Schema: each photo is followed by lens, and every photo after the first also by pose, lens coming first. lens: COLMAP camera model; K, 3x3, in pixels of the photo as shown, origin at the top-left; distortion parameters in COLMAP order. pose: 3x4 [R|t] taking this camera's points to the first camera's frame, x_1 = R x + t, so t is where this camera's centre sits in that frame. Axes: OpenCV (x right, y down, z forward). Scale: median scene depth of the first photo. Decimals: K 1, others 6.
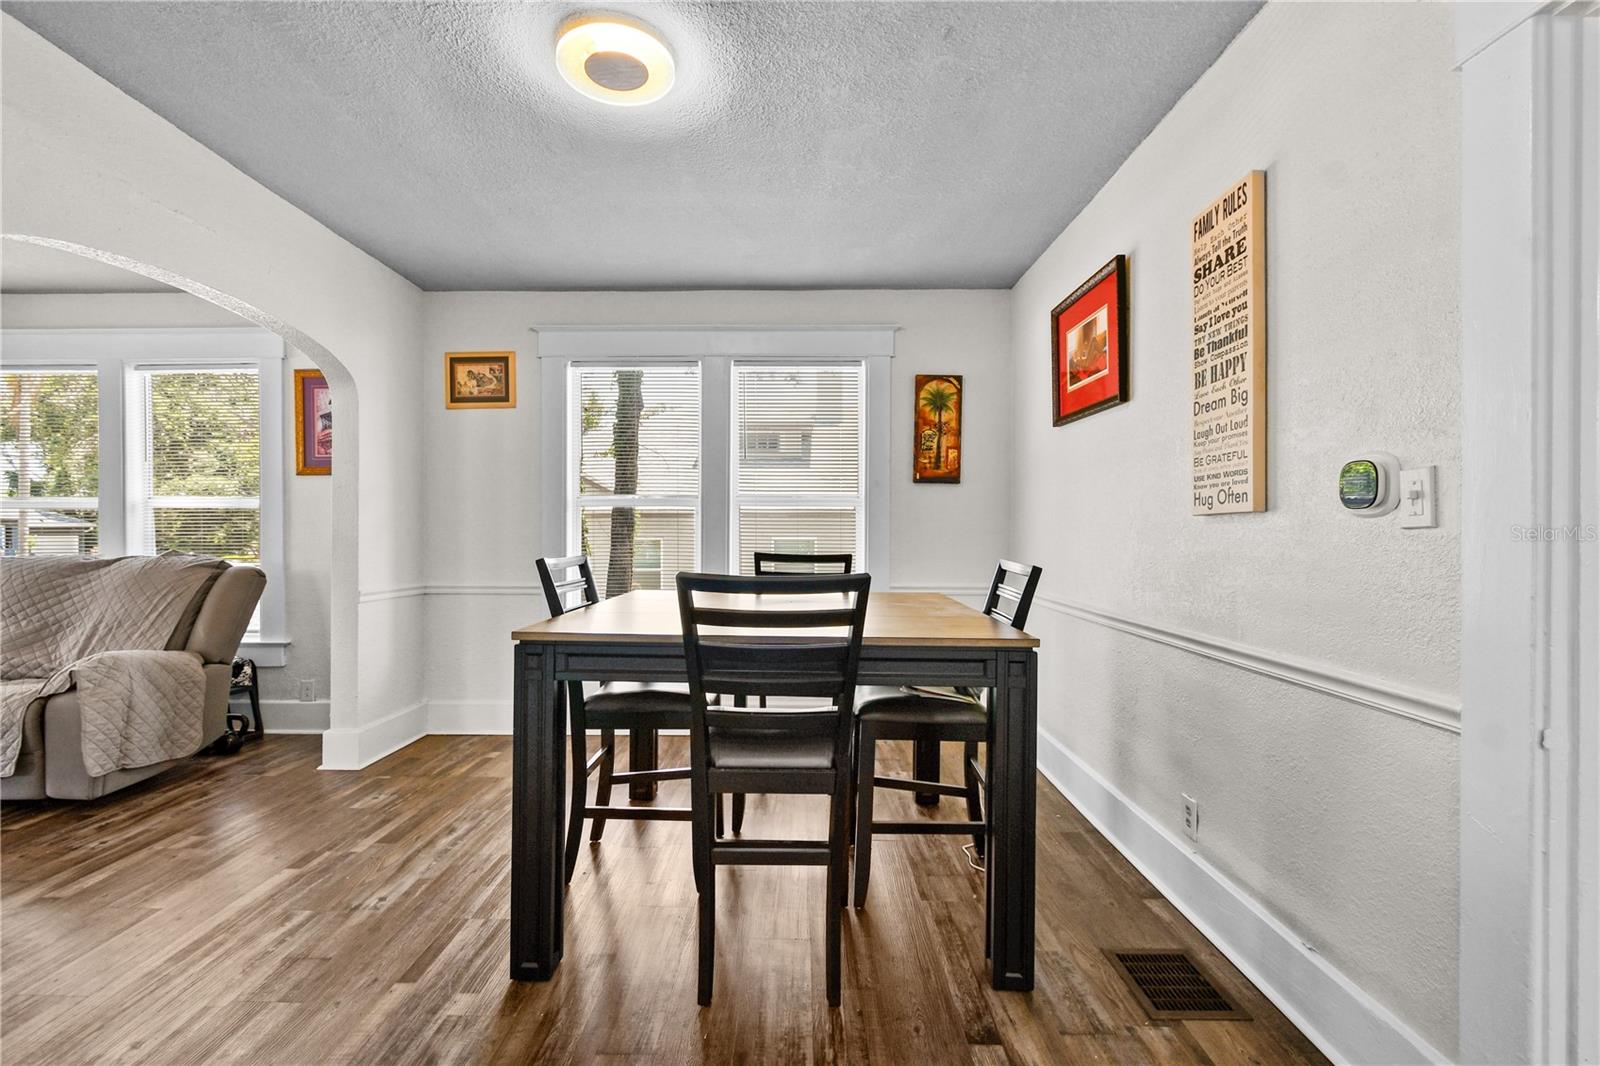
lens RADIAL K [[709.0, 0, 793.7], [0, 709.0, 534.6], [0, 0, 1]] dist [0.002980, -0.001092]
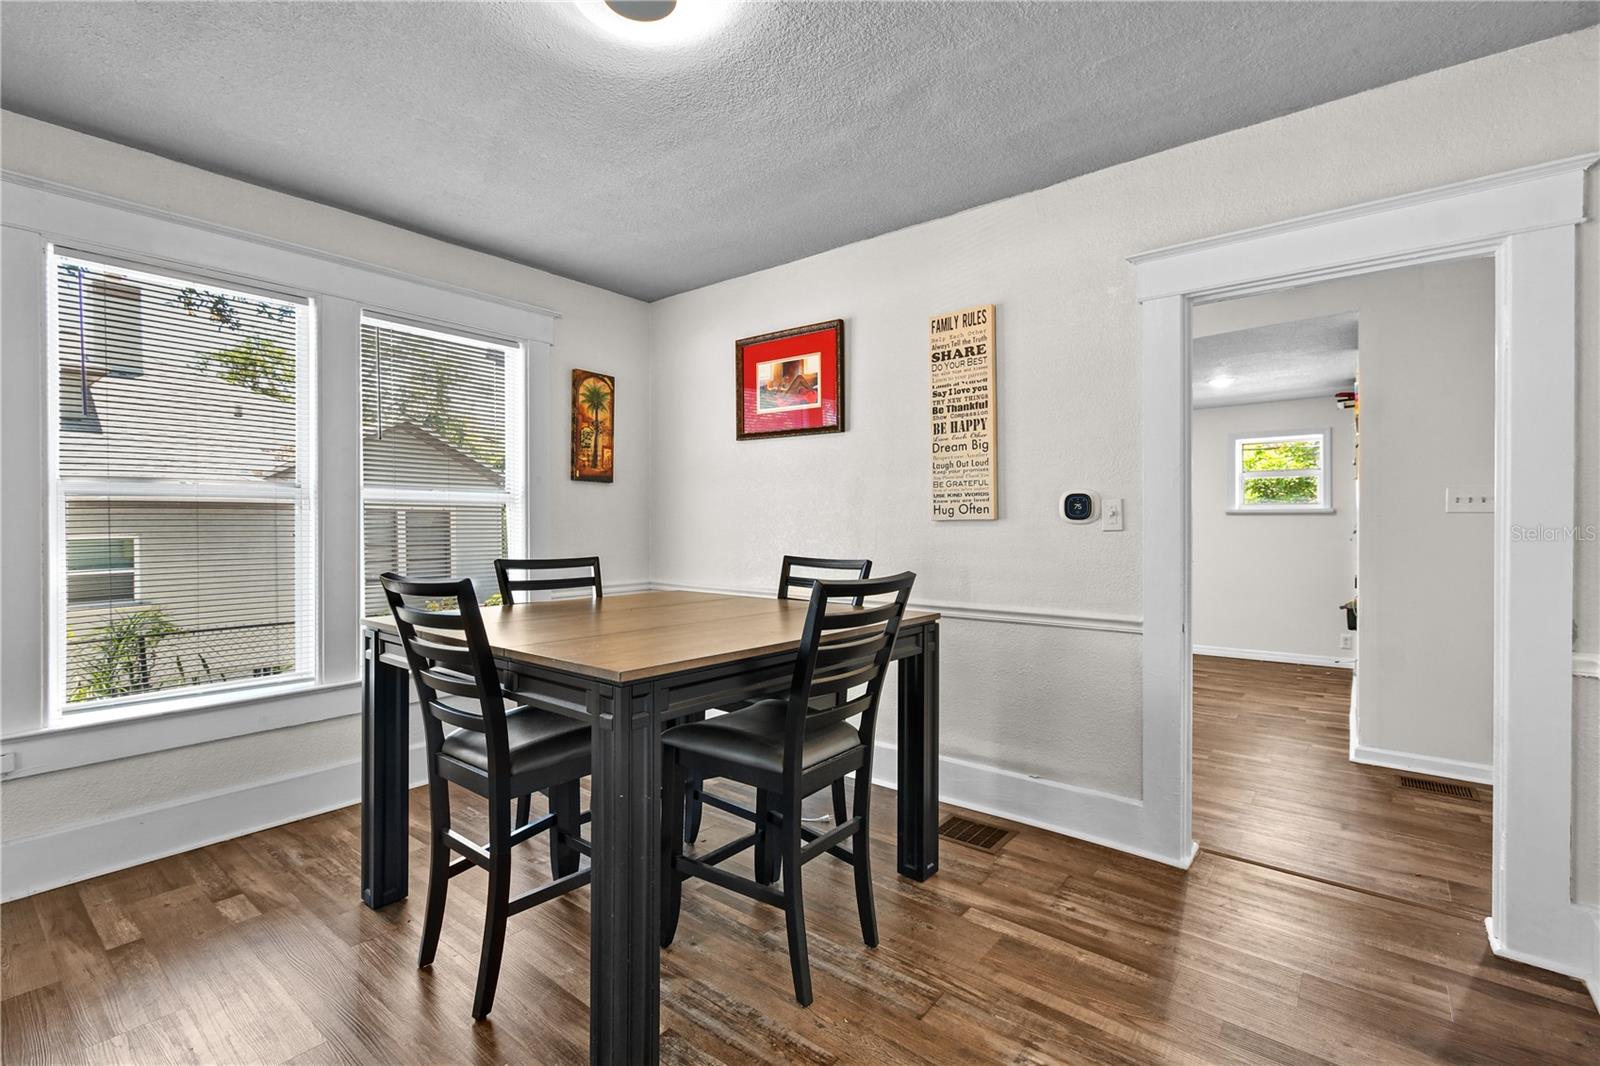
lens RADIAL K [[714.6, 0, 791.4], [0, 714.6, 528.8], [0, 0, 1]] dist [0.004870, 0.000246]
pose [[0.628449, -0.007786, 0.777812, -0.796768], [0.006107, 0.999968, 0.005075, -0.020033], [-0.777827, 0.001561, 0.628477, 0.312319]]
